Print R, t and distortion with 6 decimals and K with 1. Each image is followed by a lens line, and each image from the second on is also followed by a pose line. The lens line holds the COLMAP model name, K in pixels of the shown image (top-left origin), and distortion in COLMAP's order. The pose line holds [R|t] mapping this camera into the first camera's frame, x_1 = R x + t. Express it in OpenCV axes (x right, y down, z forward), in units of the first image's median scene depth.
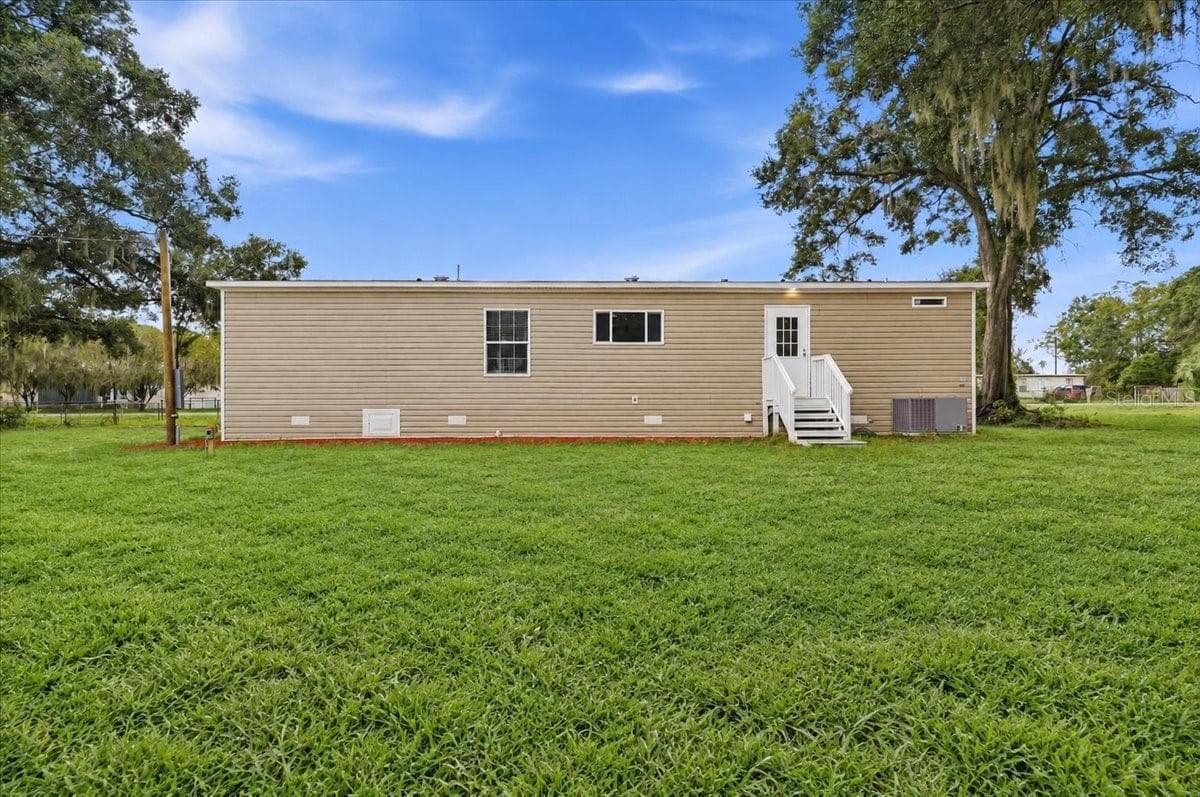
lens RADIAL K [[572.1, 0, 600.0], [0, 572.1, 398.5], [0, 0, 1]] dist [0.001137, 0.000067]
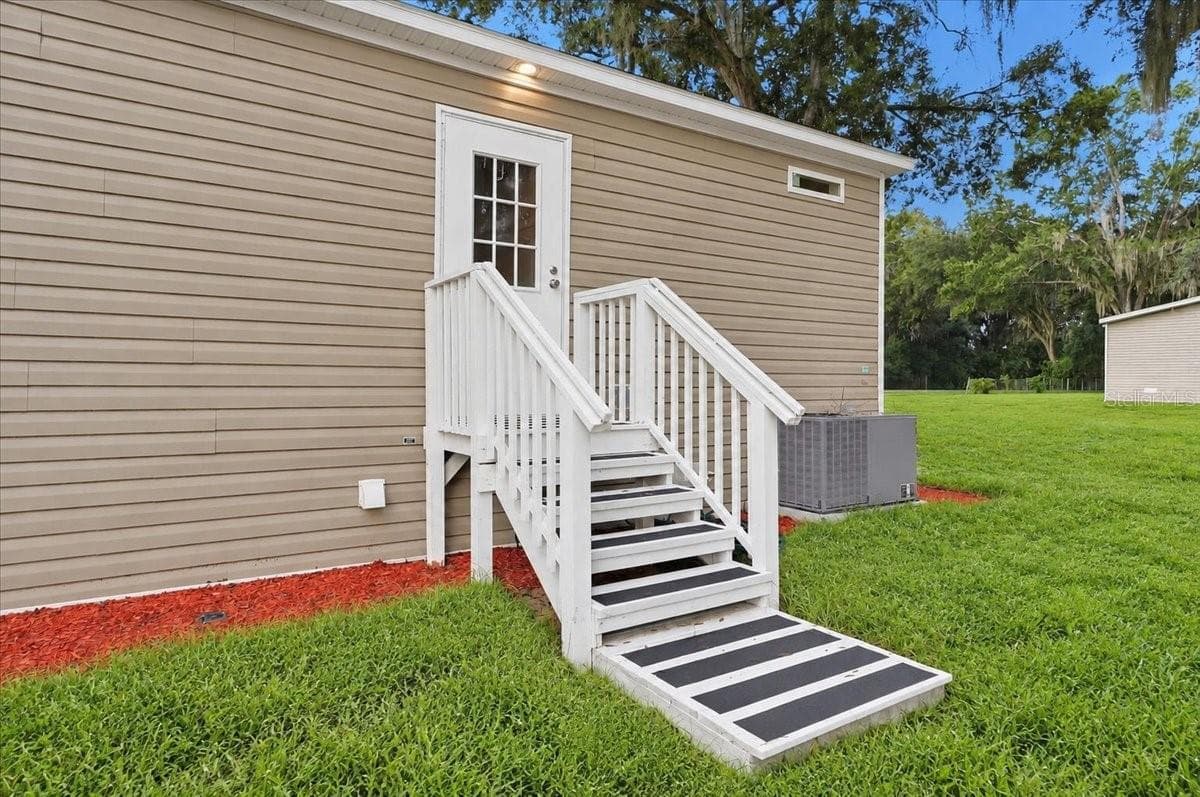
lens RADIAL K [[639.1, 0, 567.3], [0, 639.1, 388.7], [0, 0, 1]] dist [0.001416, 0.000375]
pose [[0.873466, -0.001069, 0.486884, 0.188795], [-0.008003, 0.999831, 0.016553, -0.023994], [-0.486820, -0.018355, 0.873310, 0.683450]]
